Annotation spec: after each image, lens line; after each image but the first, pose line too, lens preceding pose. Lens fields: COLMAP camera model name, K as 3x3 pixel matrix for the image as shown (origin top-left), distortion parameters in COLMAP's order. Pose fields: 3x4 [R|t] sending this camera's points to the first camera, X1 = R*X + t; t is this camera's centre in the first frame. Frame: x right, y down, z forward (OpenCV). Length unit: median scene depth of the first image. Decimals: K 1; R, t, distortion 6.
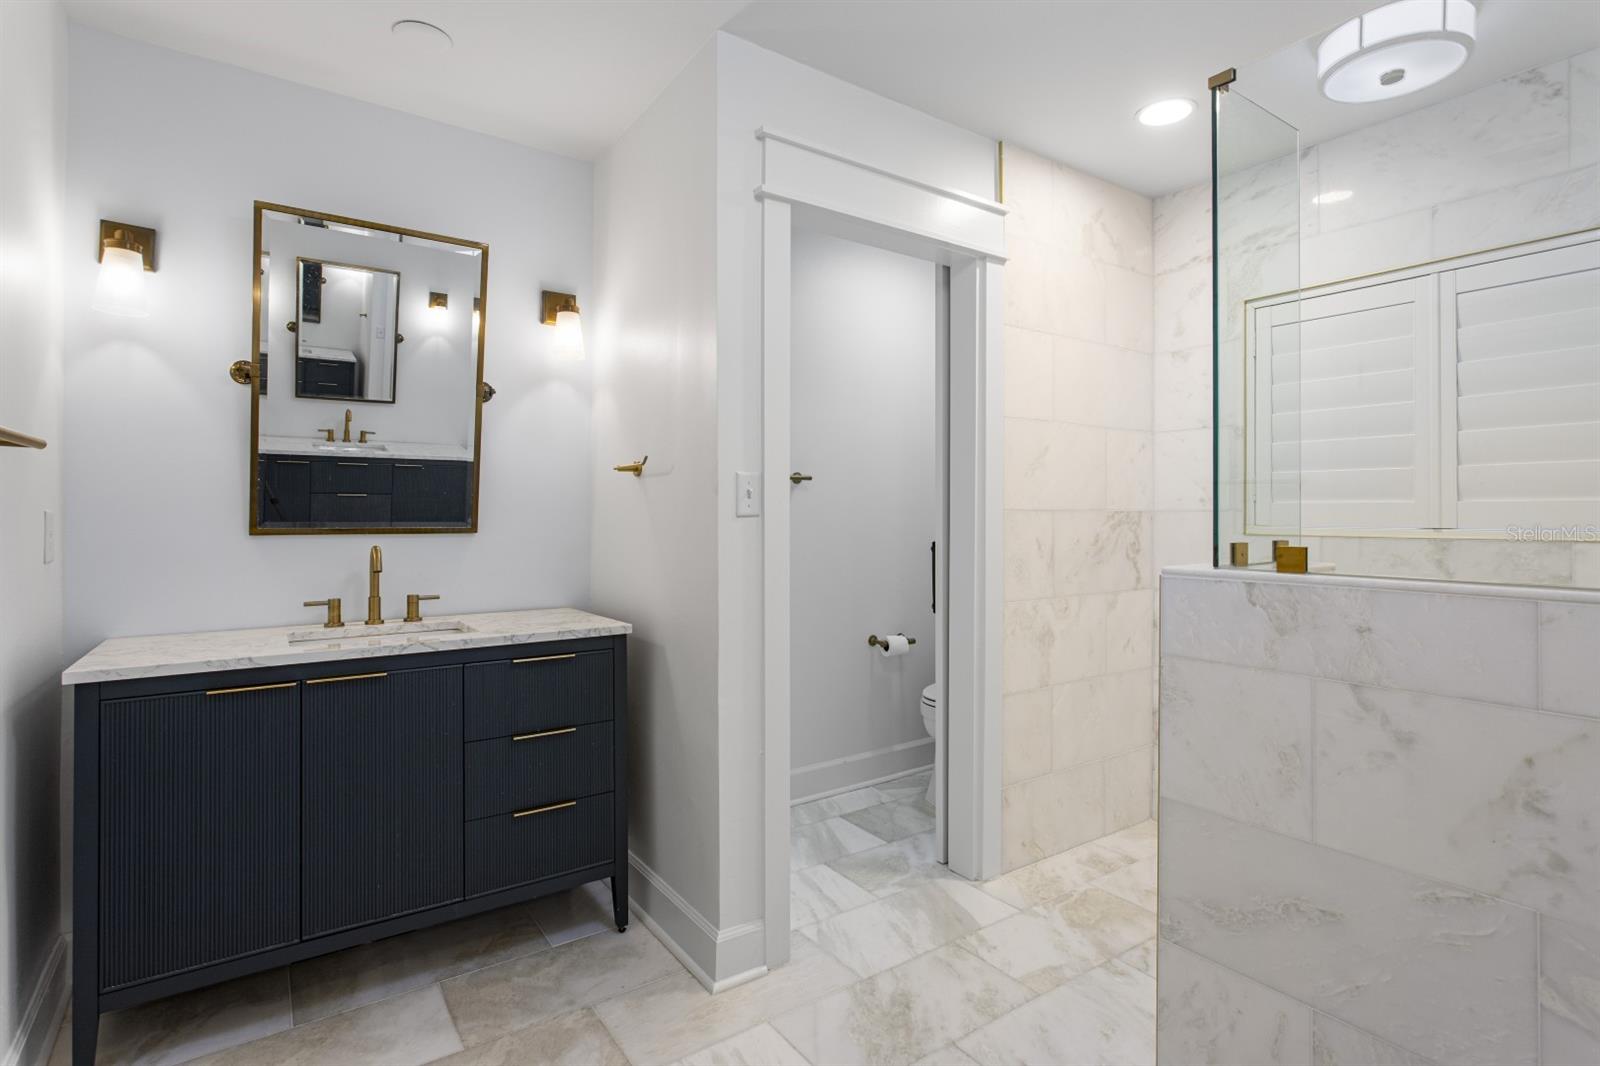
lens RADIAL K [[789.9, 0, 804.6], [0, 789.9, 517.4], [0, 0, 1]] dist [-0.007260, 0.001122]
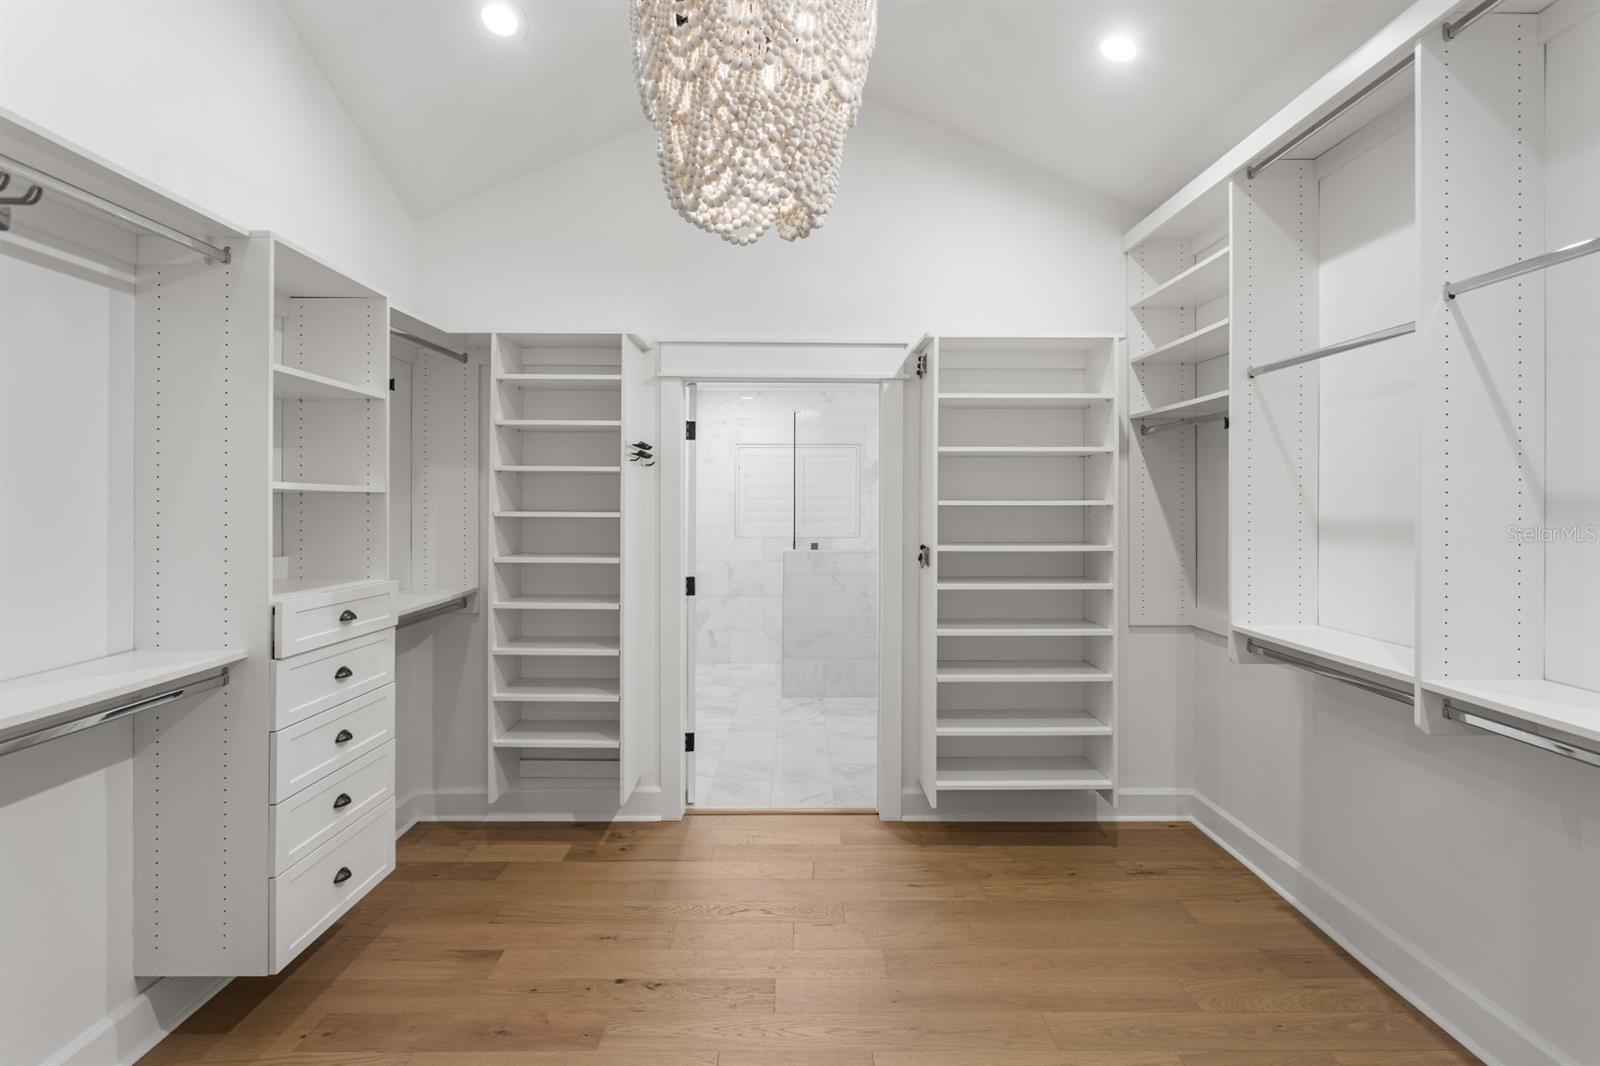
lens RADIAL K [[789.9, 0, 804.6], [0, 789.9, 517.4], [0, 0, 1]] dist [-0.007260, 0.001122]
pose [[0.566776, -0.015126, 0.823733, -2.755442], [0.007091, 0.999884, 0.013482, -0.149000], [-0.823842, -0.001801, 0.566817, -1.215477]]
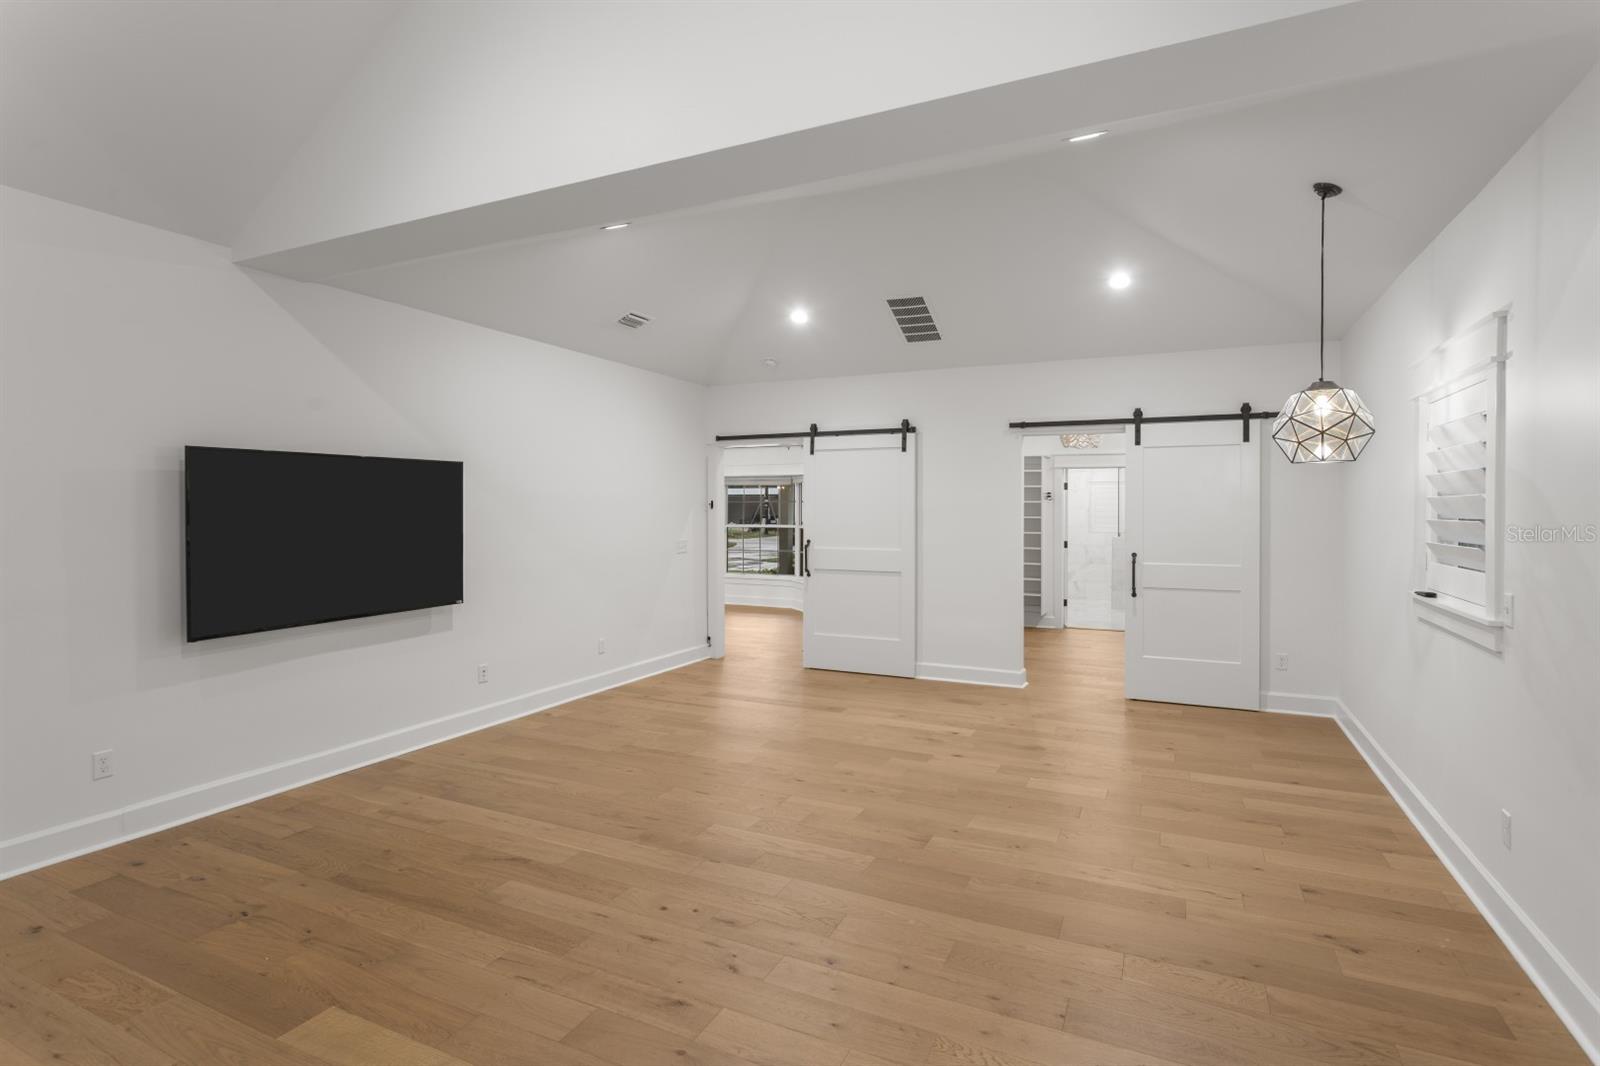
lens RADIAL K [[789.9, 0, 804.6], [0, 789.9, 517.4], [0, 0, 1]] dist [-0.007260, 0.001122]
pose [[0.871180, -0.003852, 0.490949, -6.402088], [0.007582, 0.999956, -0.005609, -0.104833], [-0.490906, 0.008609, 0.871170, -4.503496]]
